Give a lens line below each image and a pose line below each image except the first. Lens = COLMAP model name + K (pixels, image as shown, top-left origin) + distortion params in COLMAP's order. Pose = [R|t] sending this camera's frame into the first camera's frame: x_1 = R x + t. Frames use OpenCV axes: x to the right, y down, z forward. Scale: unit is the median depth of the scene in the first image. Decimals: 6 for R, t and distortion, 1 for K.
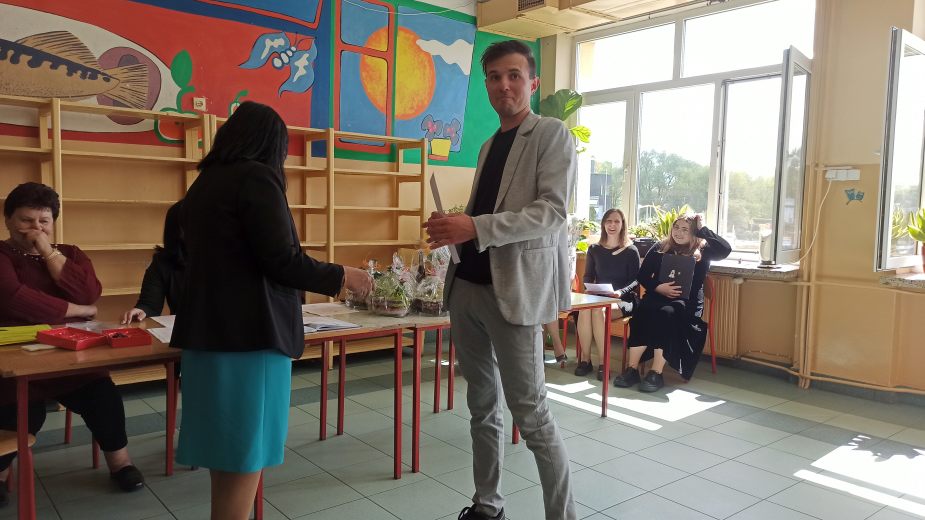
lens RADIAL K [[686.1, 0, 463.9], [0, 686.1, 260.1], [0, 0, 1]] dist [0.055528, -0.046065]
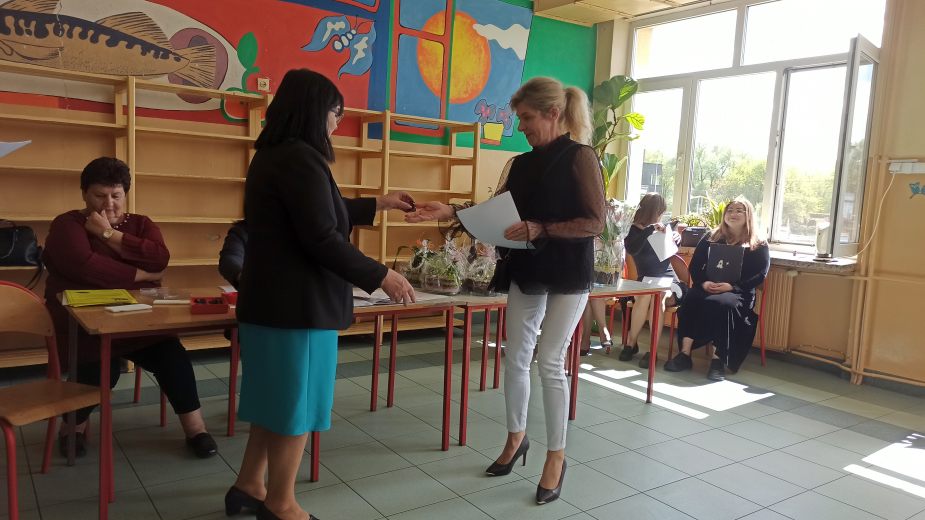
lens RADIAL K [[686.1, 0, 464.6], [0, 686.1, 259.5], [0, 0, 1]] dist [0.055528, -0.046065]
pose [[0.997402, 0.033033, -0.064009, -0.006497], [-0.031762, 0.999280, 0.020767, 0.004876], [0.064649, -0.018680, 0.997733, -0.015814]]
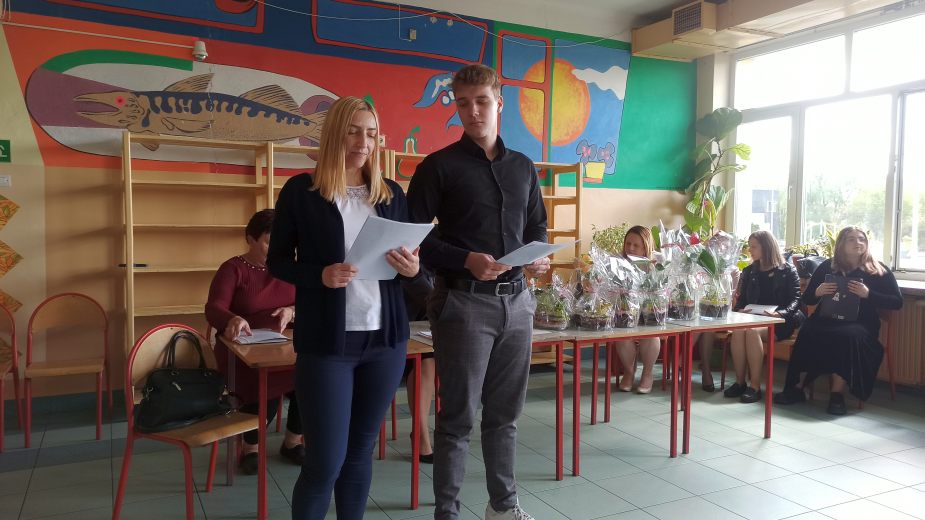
lens RADIAL K [[686.1, 0, 462.6], [0, 686.1, 258.1], [0, 0, 1]] dist [0.055528, -0.046065]
pose [[0.976216, -0.002800, -0.216783, -0.005629], [-0.004434, 0.999450, -0.032876, 0.003498], [0.216755, 0.033055, 0.975666, -0.062686]]
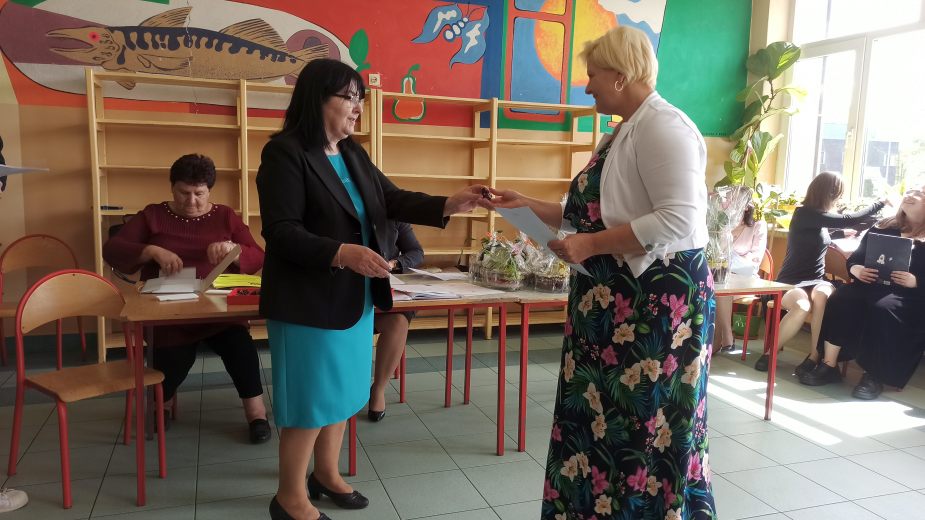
lens RADIAL K [[686.1, 0, 459.9], [0, 686.1, 260.7], [0, 0, 1]] dist [0.055528, -0.046065]
pose [[0.939344, 0.042531, -0.340329, 0.109910], [-0.029134, 0.998590, 0.044381, -0.000052], [0.341737, -0.031774, 0.939258, 0.047392]]
